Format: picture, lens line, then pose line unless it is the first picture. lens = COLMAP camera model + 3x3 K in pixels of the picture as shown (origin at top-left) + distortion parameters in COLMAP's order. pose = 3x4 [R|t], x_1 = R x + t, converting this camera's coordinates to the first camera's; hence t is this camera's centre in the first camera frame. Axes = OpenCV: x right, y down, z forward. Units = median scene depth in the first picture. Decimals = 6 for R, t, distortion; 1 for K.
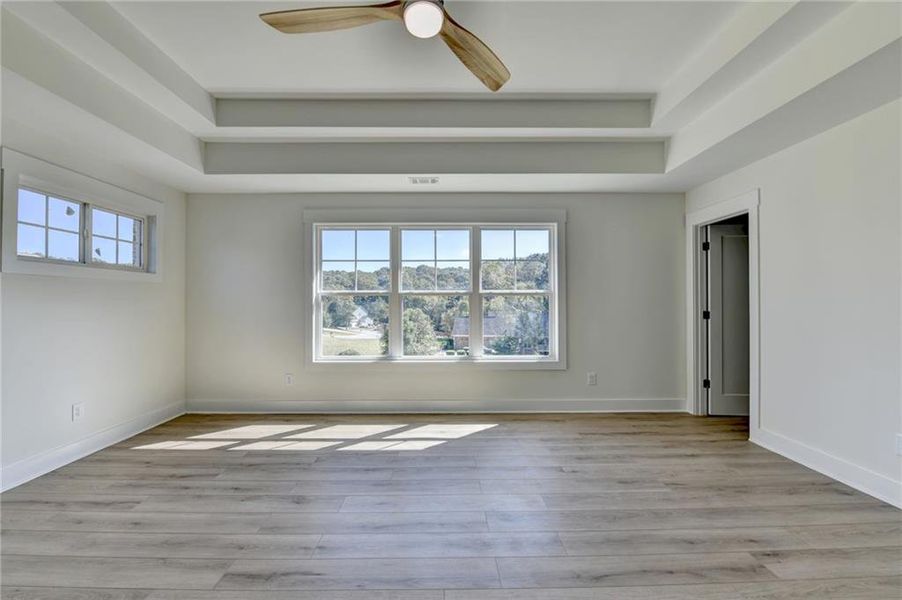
lens RADIAL K [[363.5, 0, 448.8], [0, 363.5, 301.5], [0, 0, 1]] dist [-0.014153, -0.002238]
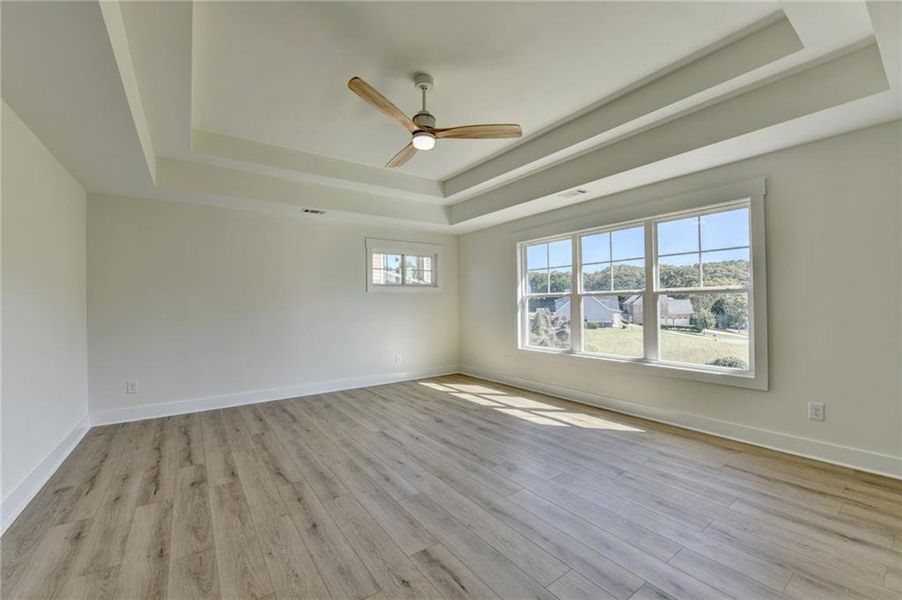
lens RADIAL K [[363.5, 0, 439.5], [0, 363.5, 300.8], [0, 0, 1]] dist [-0.014153, -0.002238]
pose [[0.561191, -0.011603, -0.827605, 0.669718], [0.014572, 0.999885, -0.004138, -0.005521], [0.827558, -0.009738, 0.561296, 0.032318]]
